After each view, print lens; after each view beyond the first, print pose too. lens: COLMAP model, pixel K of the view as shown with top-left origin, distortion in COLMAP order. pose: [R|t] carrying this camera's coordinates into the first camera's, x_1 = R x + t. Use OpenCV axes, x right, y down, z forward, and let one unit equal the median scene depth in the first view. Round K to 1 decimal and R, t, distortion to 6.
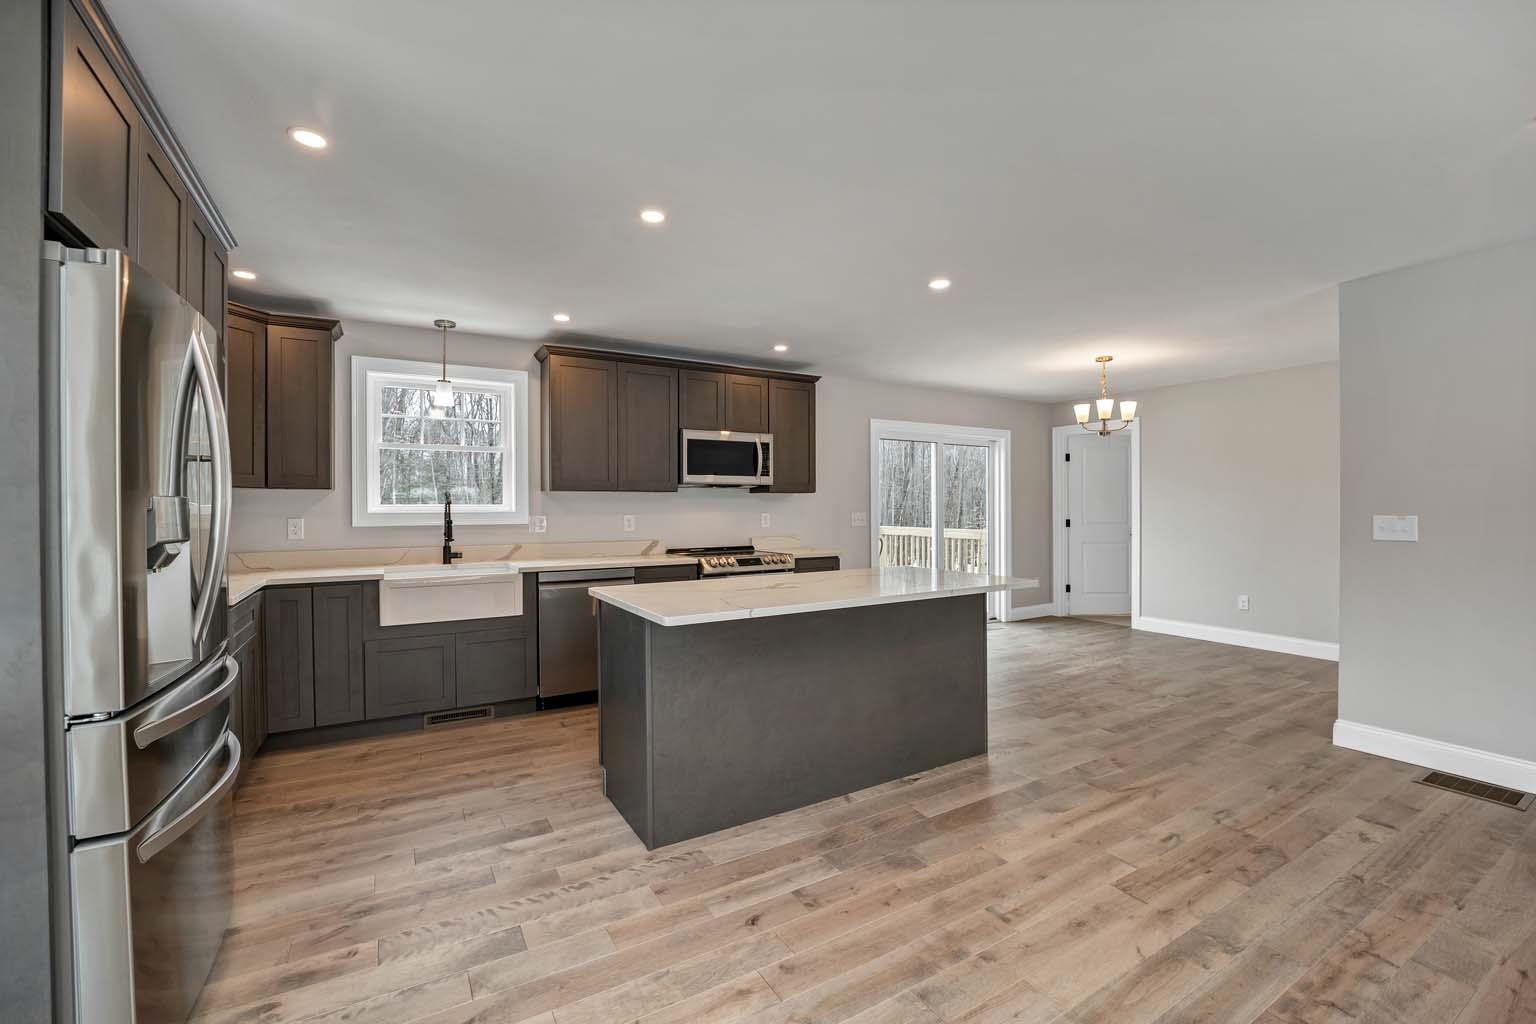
lens RADIAL K [[660.1, 0, 768.0], [0, 660.1, 512.0], [0, 0, 1]] dist [-0.032644, 0.006696]
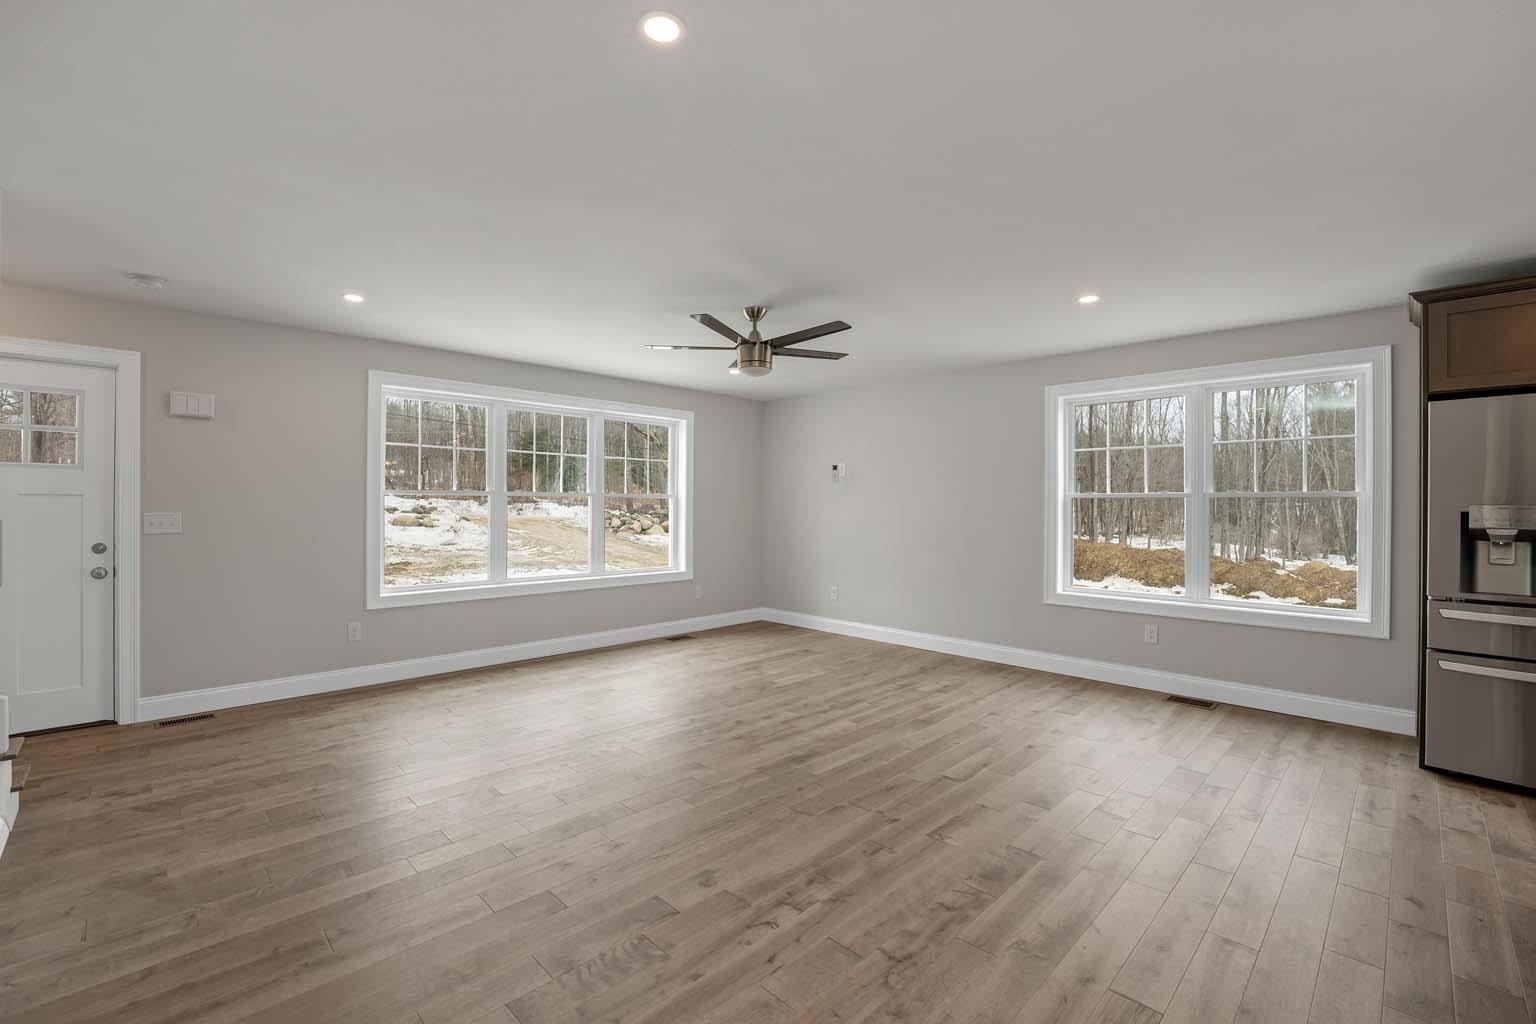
lens RADIAL K [[660.1, 0, 768.0], [0, 660.1, 512.0], [0, 0, 1]] dist [-0.032644, 0.006696]
pose [[-0.969695, 0.000704, -0.244317, 1.020476], [-0.004349, 0.999788, 0.020144, -0.020164], [0.244280, 0.020596, -0.969486, 1.416078]]
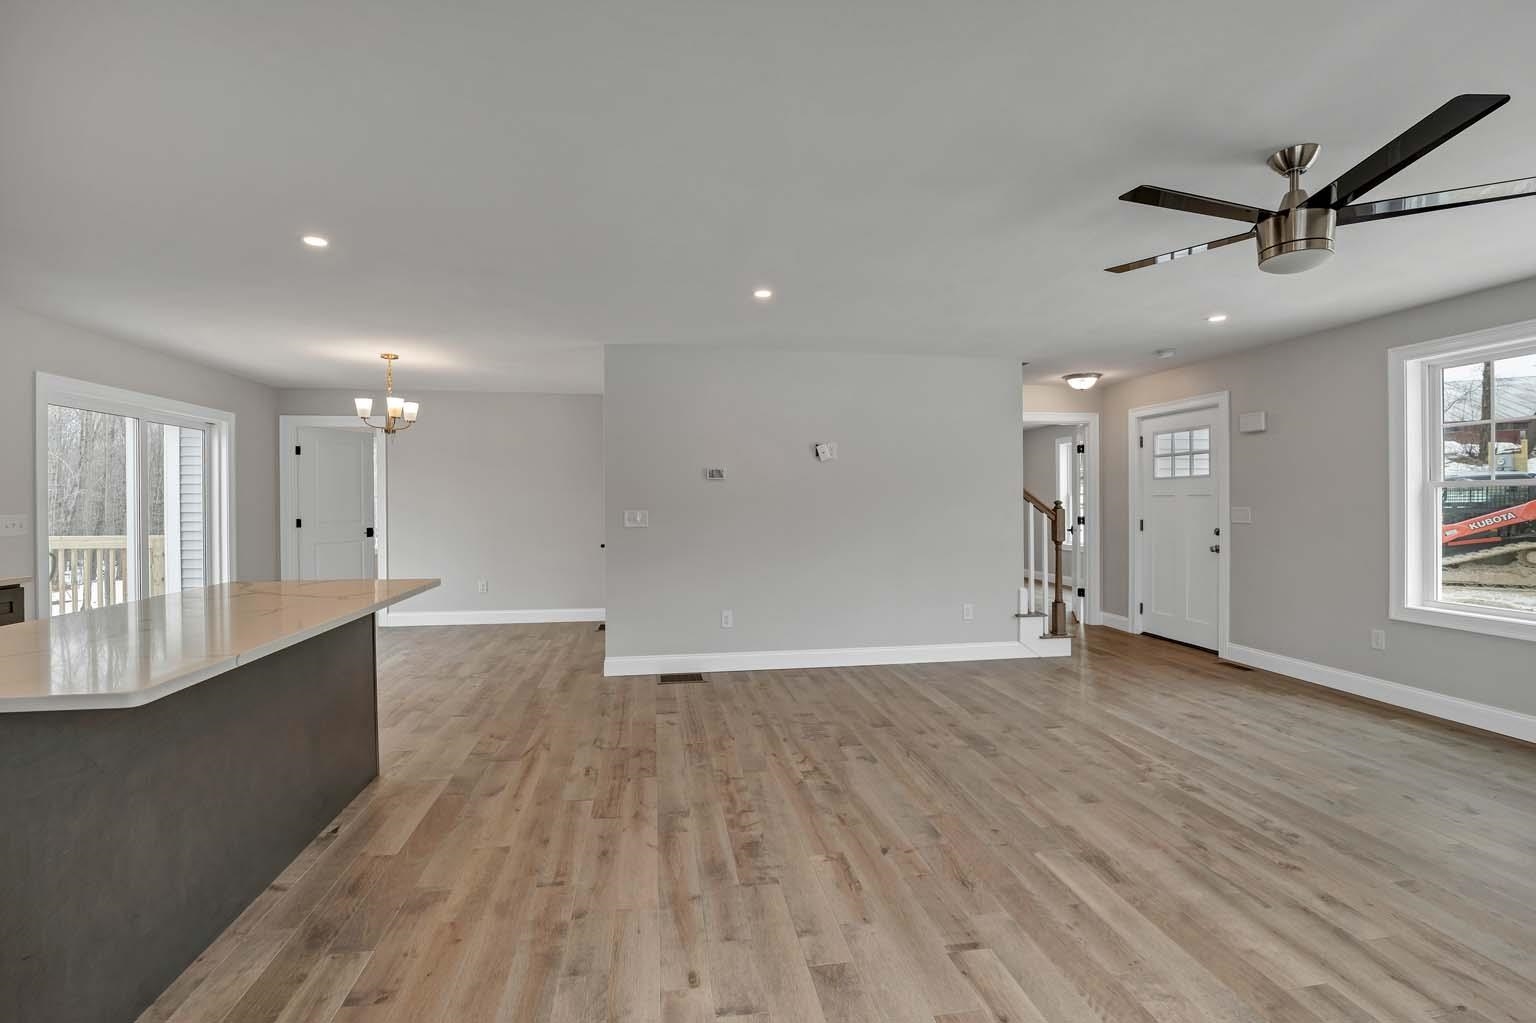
lens RADIAL K [[660.1, 0, 768.0], [0, 660.1, 511.5], [0, 0, 1]] dist [-0.032644, 0.006696]
pose [[0.359547, -0.012142, 0.933048, -0.423579], [0.009897, 0.999909, 0.009199, -0.002901], [-0.933075, 0.005927, 0.359634, 0.225088]]
